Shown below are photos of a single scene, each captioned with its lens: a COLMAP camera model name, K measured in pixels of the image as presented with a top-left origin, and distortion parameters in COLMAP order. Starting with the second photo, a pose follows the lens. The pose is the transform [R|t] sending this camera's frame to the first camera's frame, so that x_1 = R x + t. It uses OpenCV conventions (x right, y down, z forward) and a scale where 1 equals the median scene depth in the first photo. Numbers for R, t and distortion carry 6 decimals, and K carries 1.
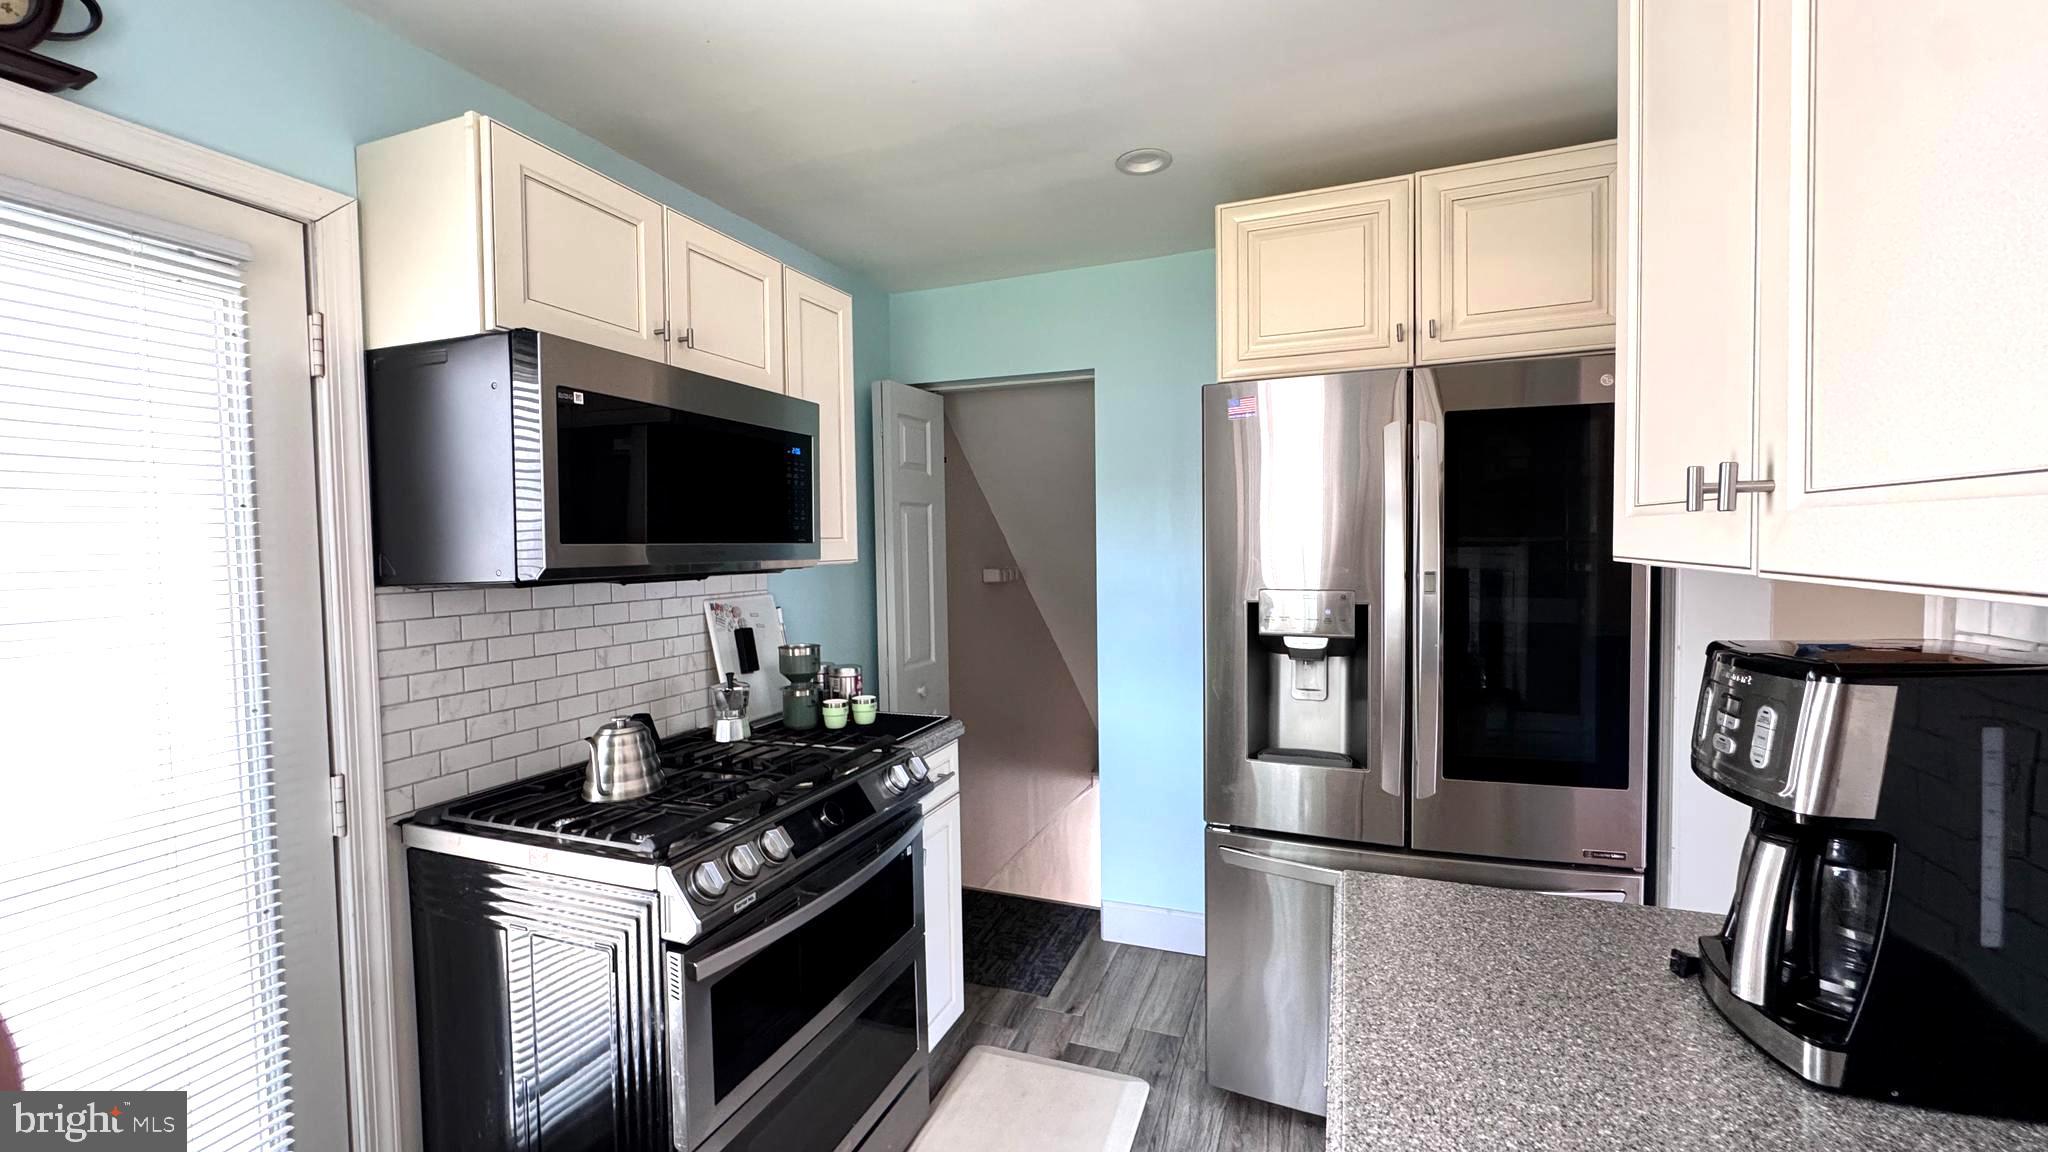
lens RADIAL K [[820.3, 0, 1023.9], [0, 820.3, 568.5], [0, 0, 1]] dist [-0.001790, -0.000377]
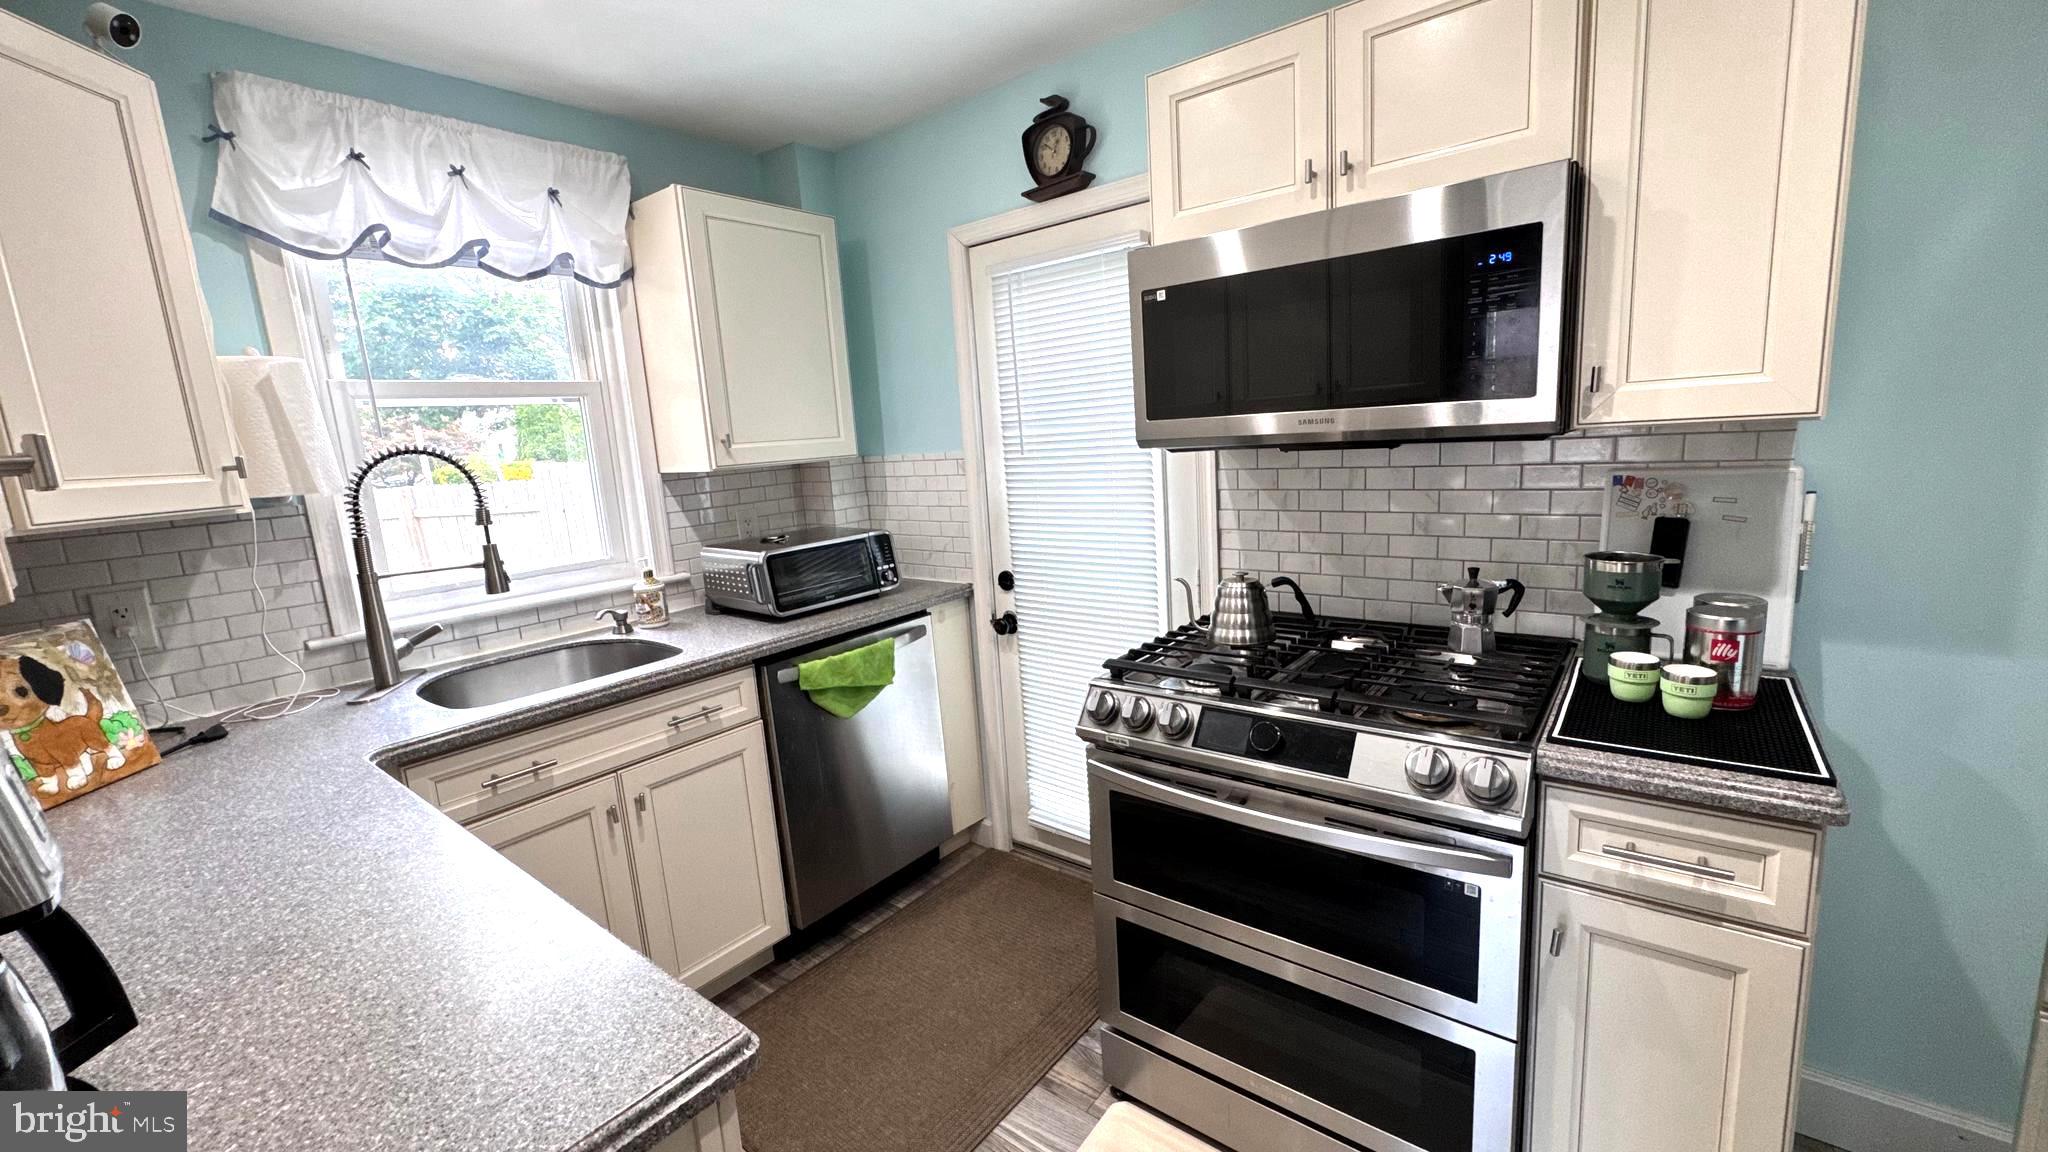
lens RADIAL K [[820.3, 0, 1025.7], [0, 820.3, 575.5], [0, 0, 1]] dist [-0.001790, -0.000377]
pose [[-0.277960, 0.201620, -0.939195, 0.527832], [0.039329, 0.979294, 0.198588, -0.039623], [0.959787, 0.018262, -0.280133, 0.851450]]
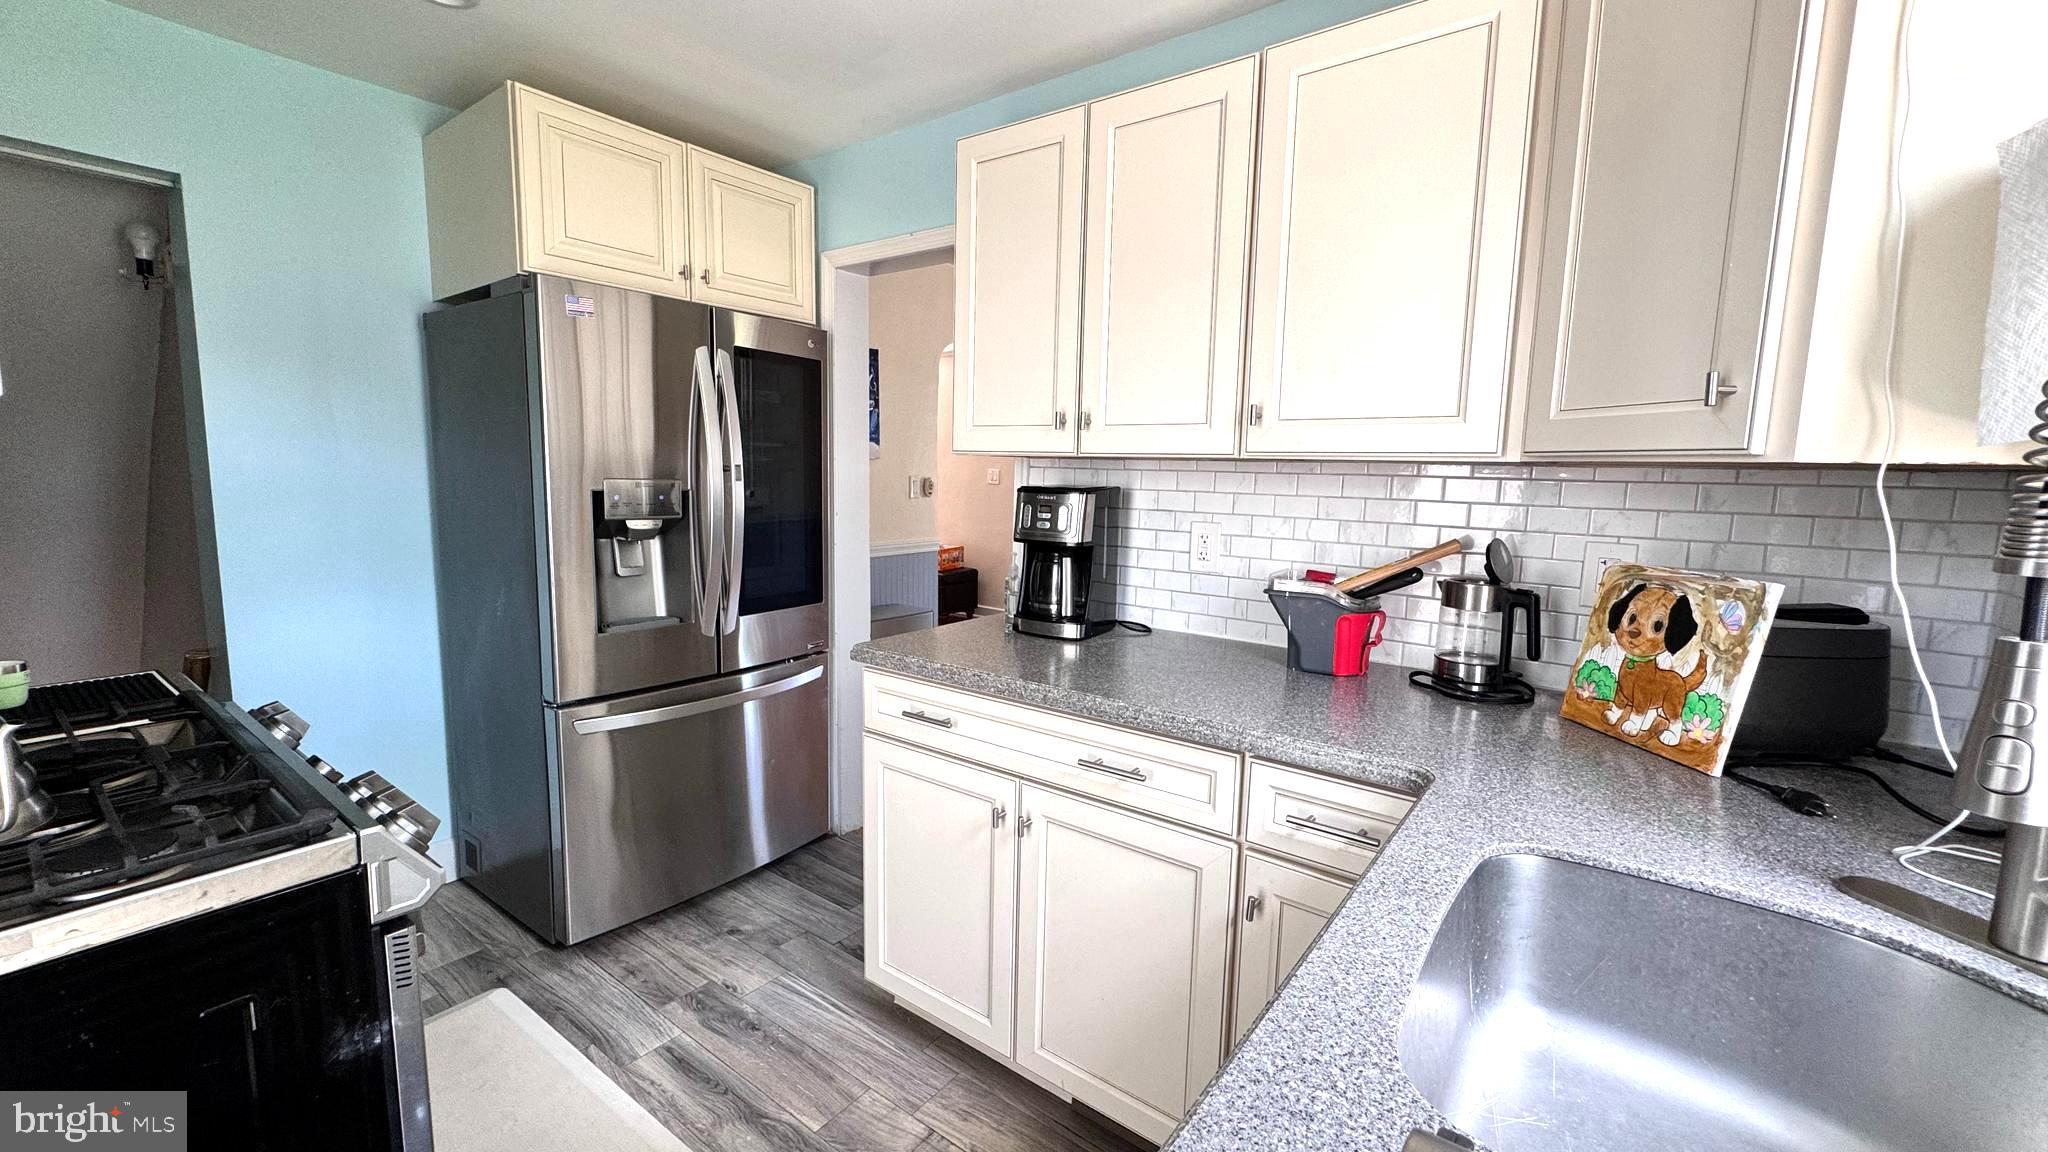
lens RADIAL K [[820.3, 0, 1024.2], [0, 820.3, 574.0], [0, 0, 1]] dist [-0.001790, -0.000377]
pose [[0.260596, -0.099681, 0.960288, -0.648444], [0.007505, 0.994835, 0.101231, 0.046186], [-0.965419, -0.019173, 0.259998, 0.170279]]
